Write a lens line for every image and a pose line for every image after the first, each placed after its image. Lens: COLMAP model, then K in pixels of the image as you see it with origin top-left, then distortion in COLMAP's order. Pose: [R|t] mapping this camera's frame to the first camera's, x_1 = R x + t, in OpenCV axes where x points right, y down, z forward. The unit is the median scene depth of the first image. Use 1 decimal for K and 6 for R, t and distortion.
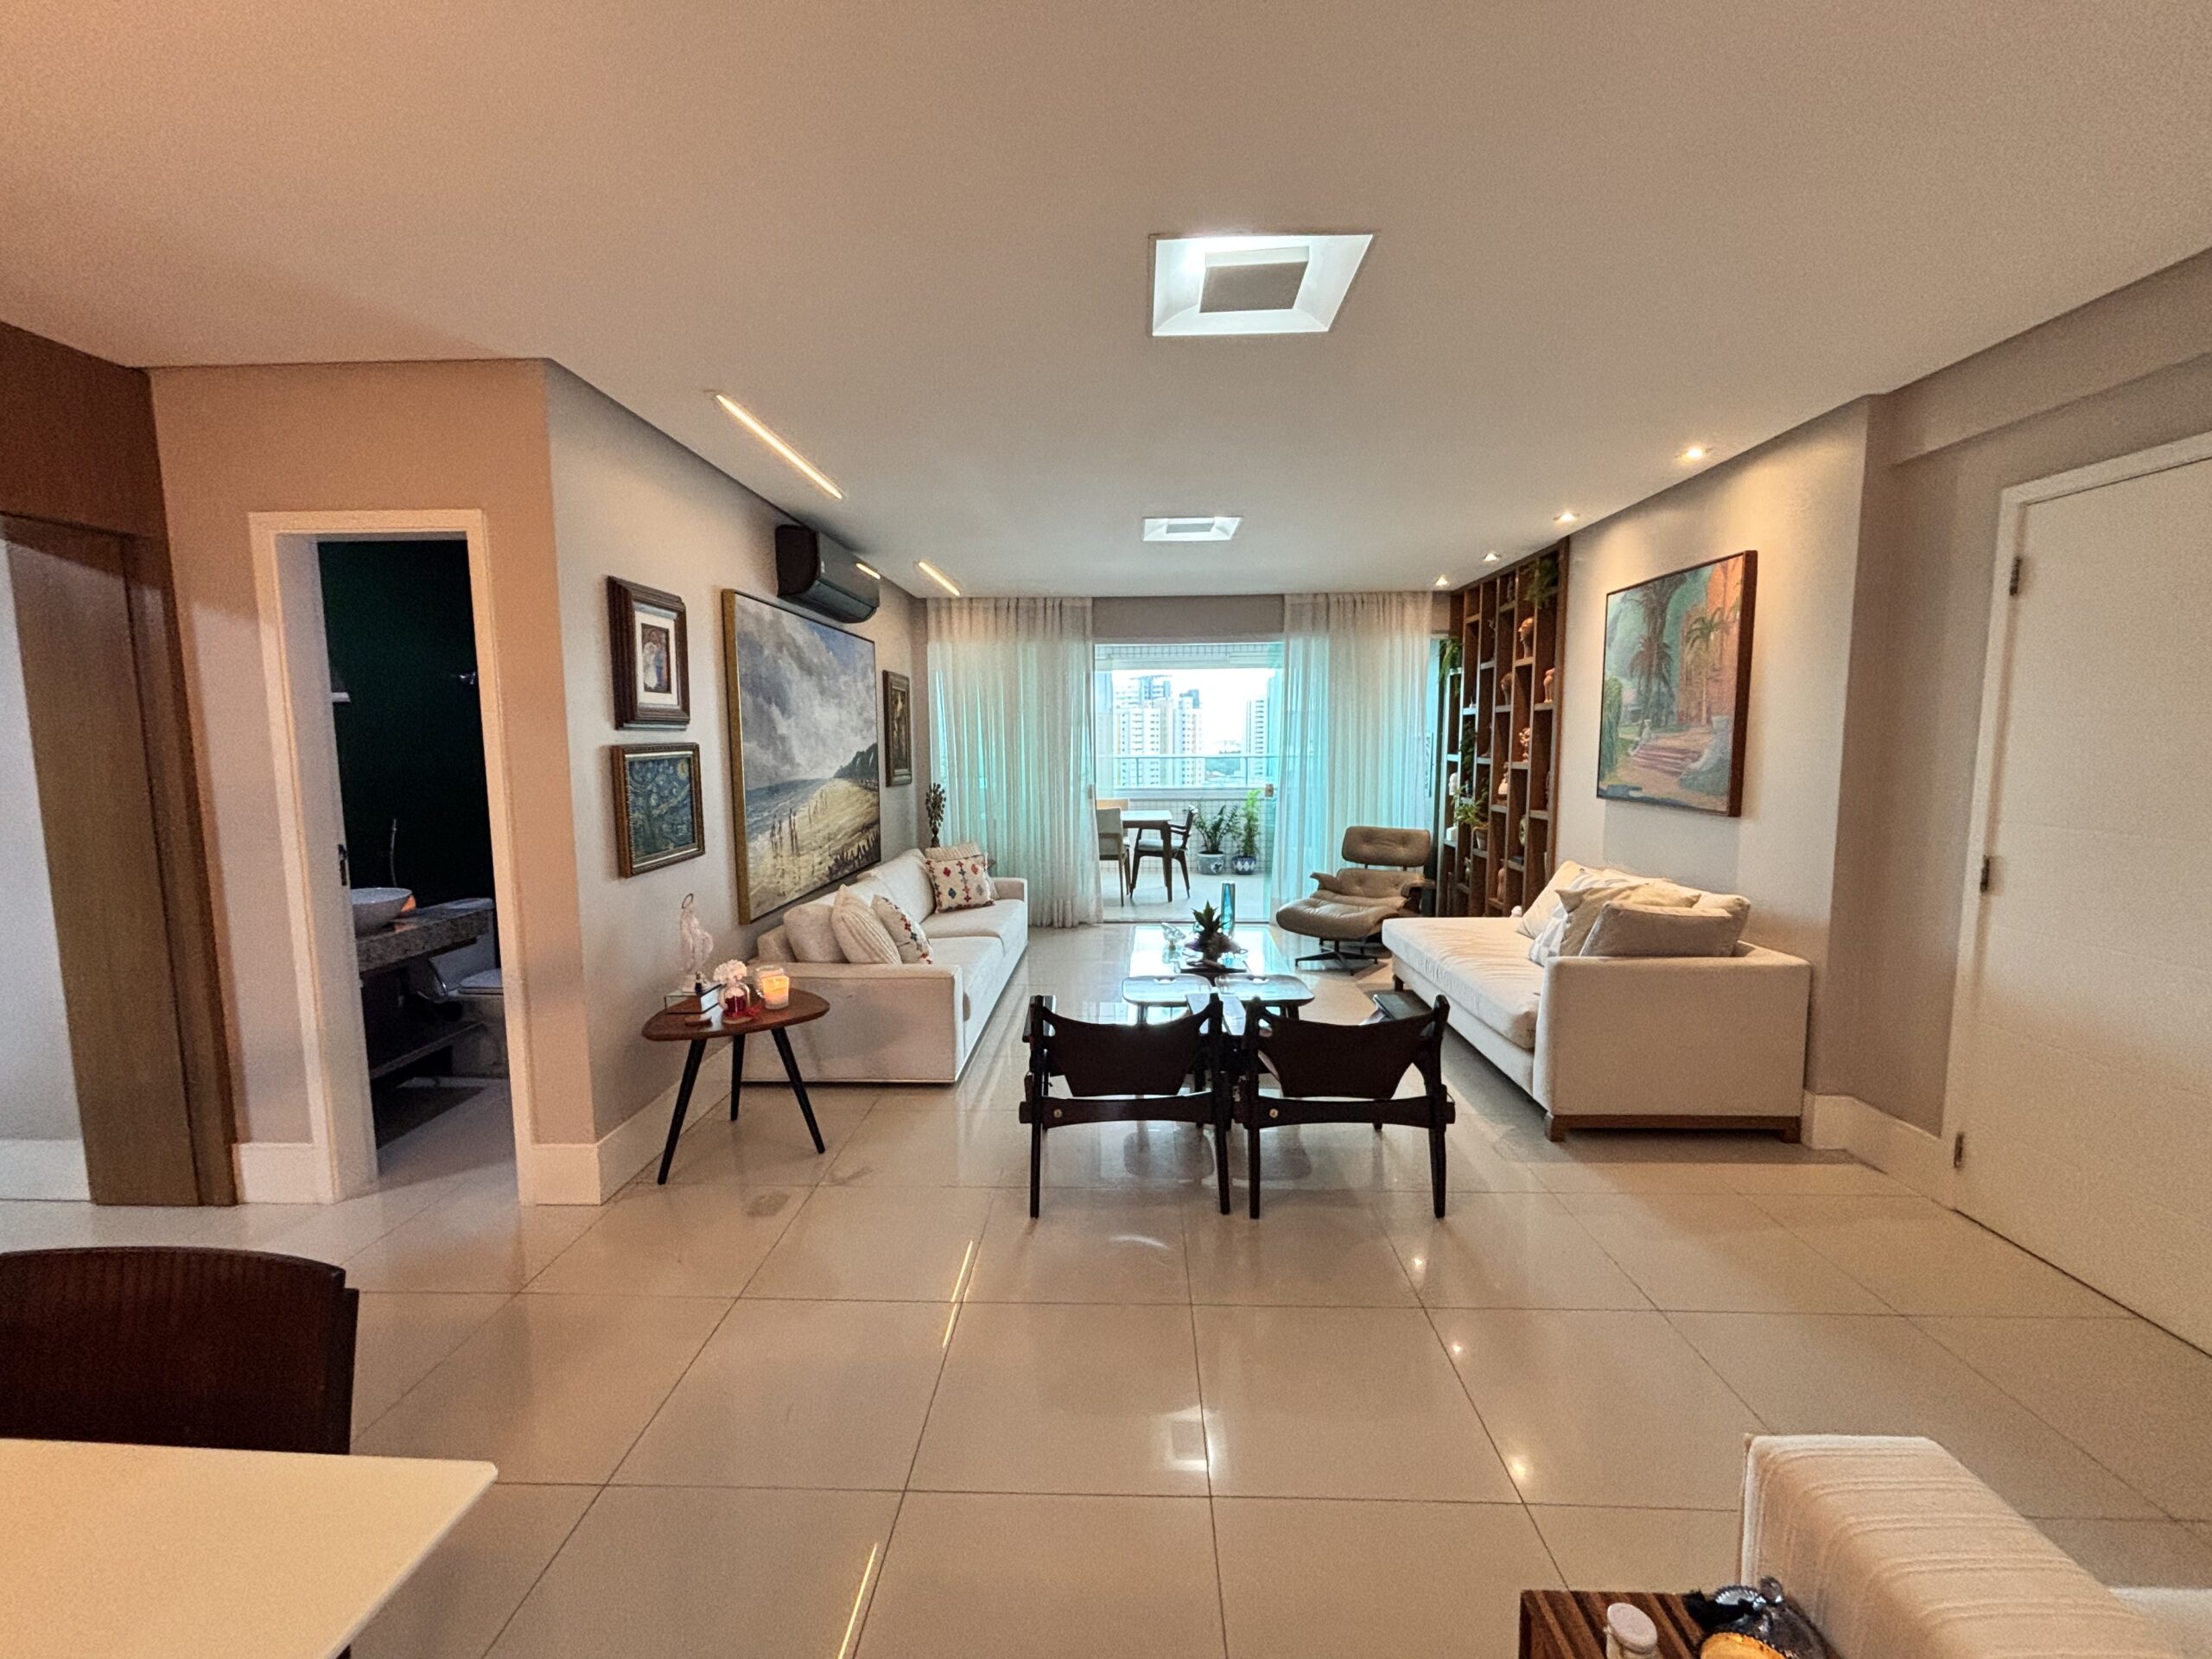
lens RADIAL K [[890.6, 0, 1106.1], [0, 890.6, 822.3], [0, 0, 1]] dist [0.002788, -0.001560]
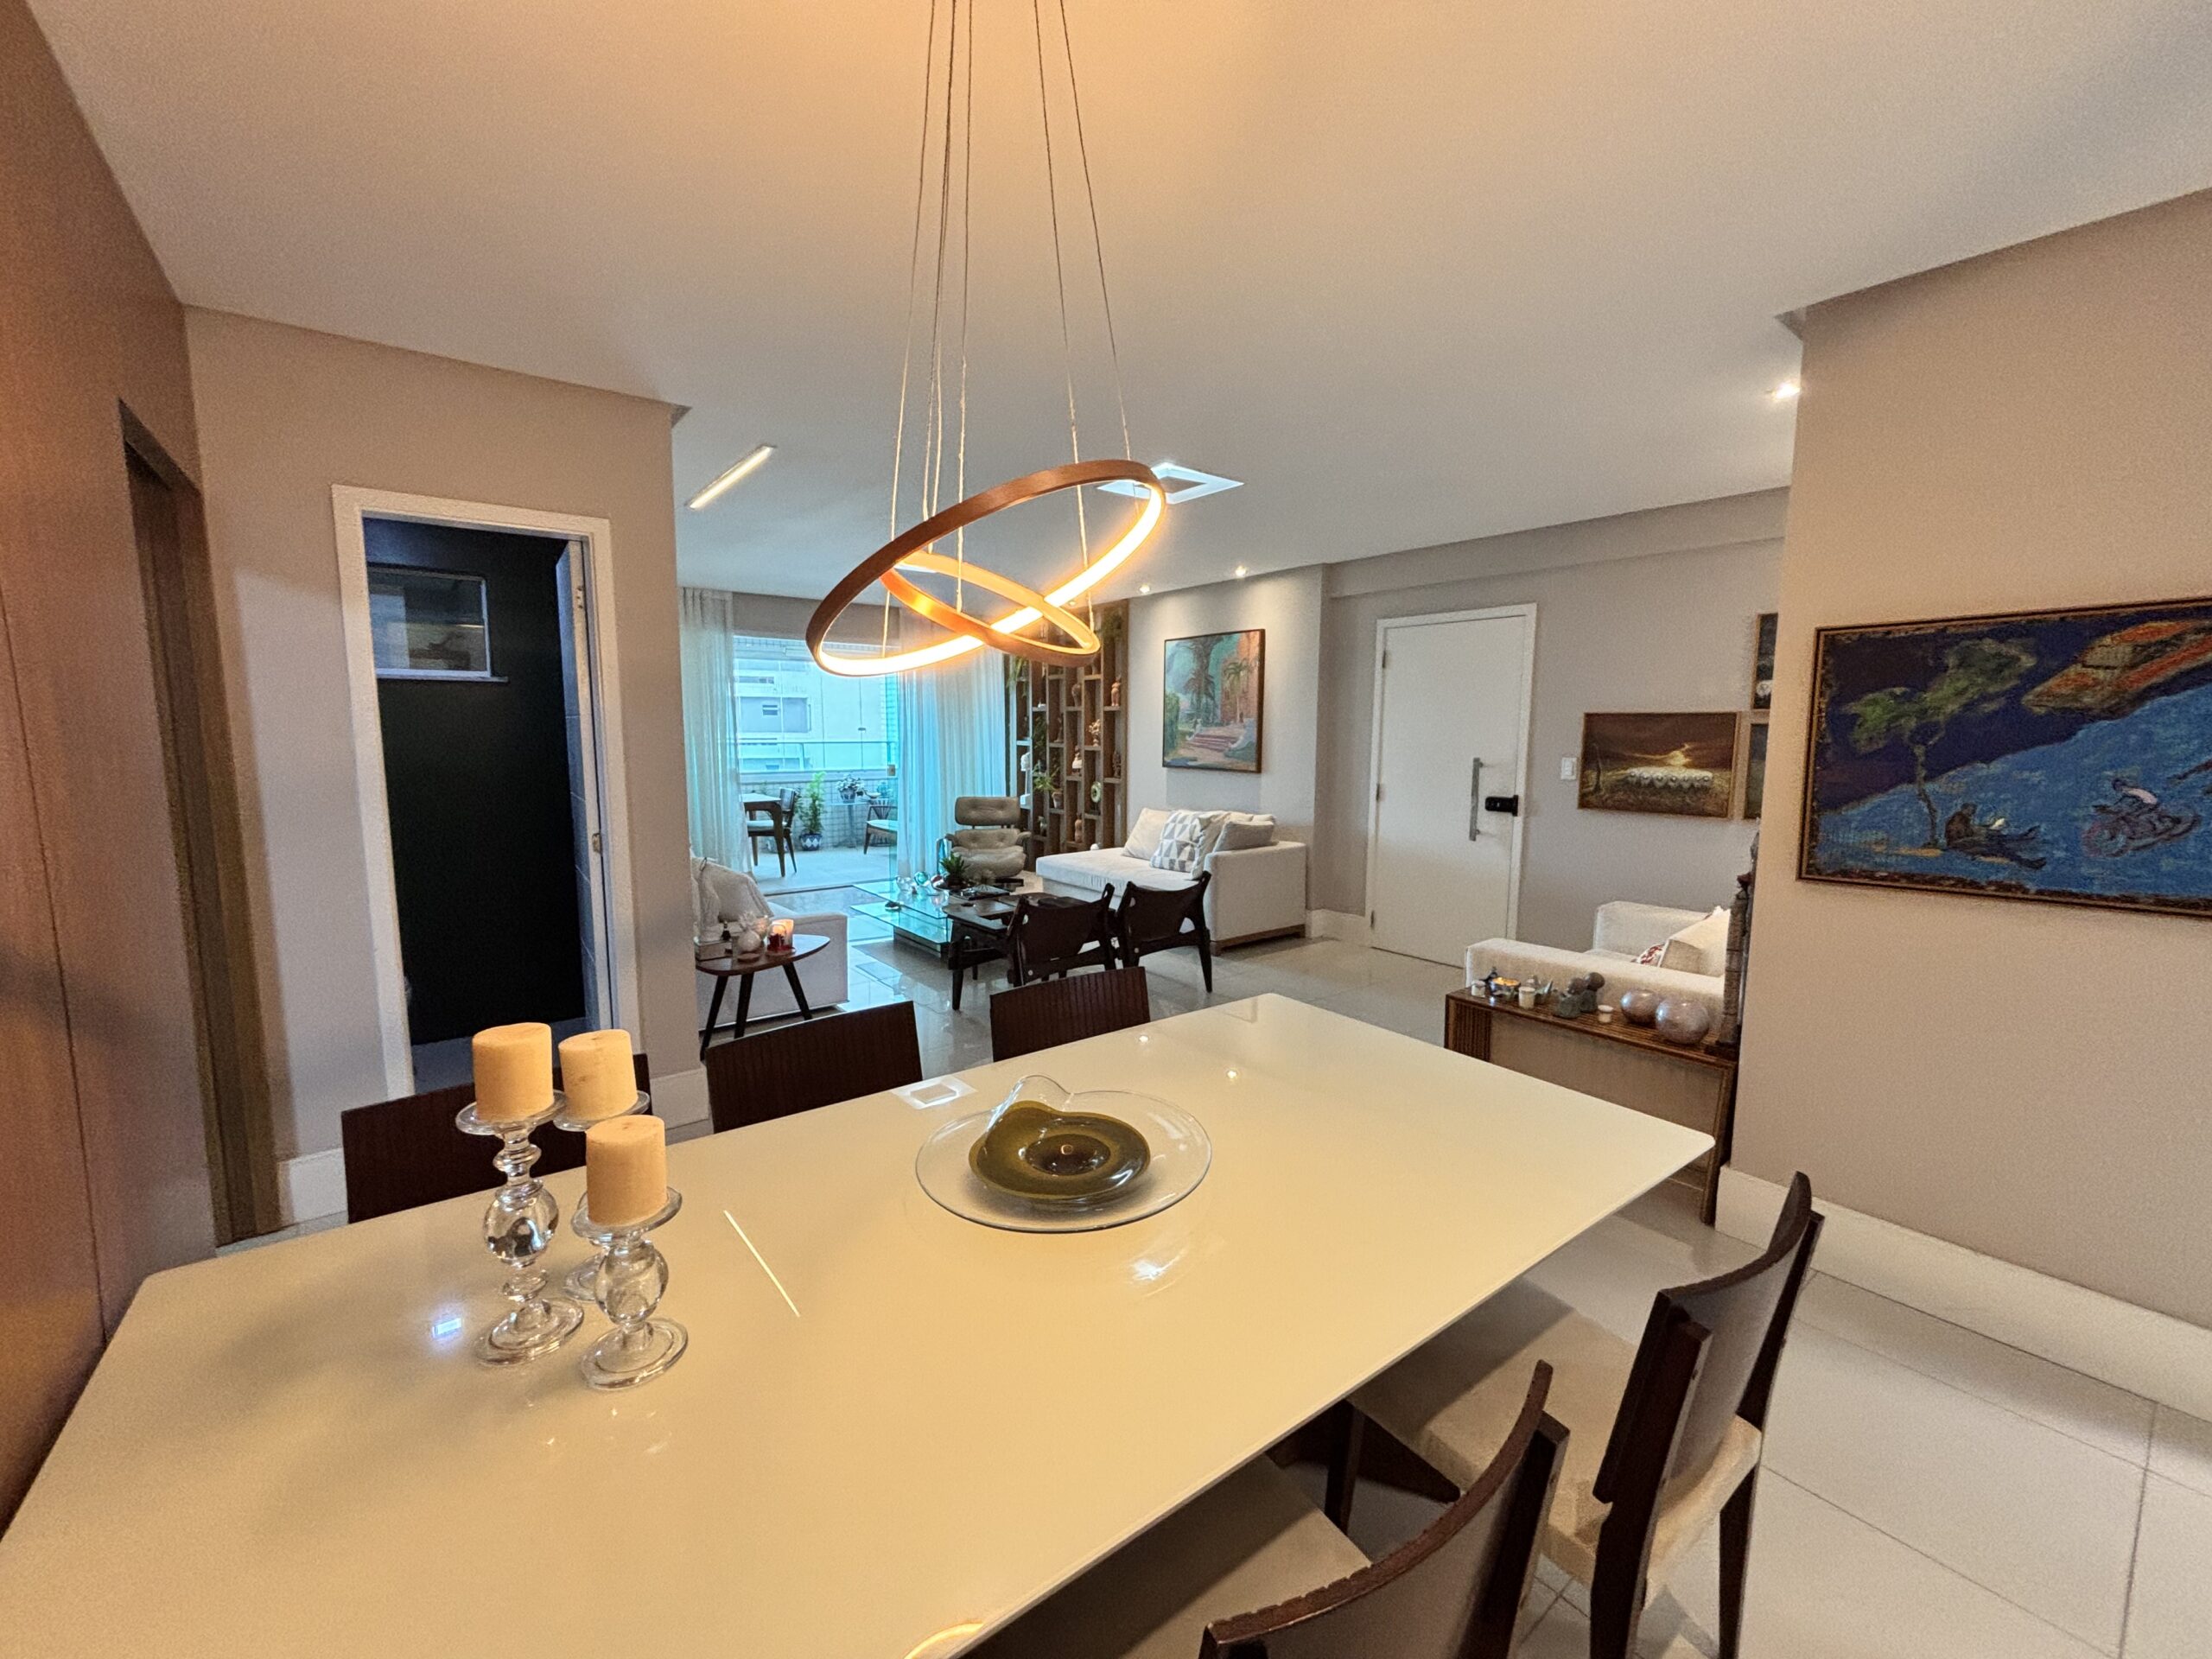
lens RADIAL K [[890.6, 0, 1100.4], [0, 890.6, 832.7], [0, 0, 1]] dist [0.002788, -0.001560]
pose [[0.769631, -0.064444, 0.635229, -0.508069], [0.049118, 0.997921, 0.041729, 0.015965], [-0.636597, -0.000915, 0.771196, -0.144494]]
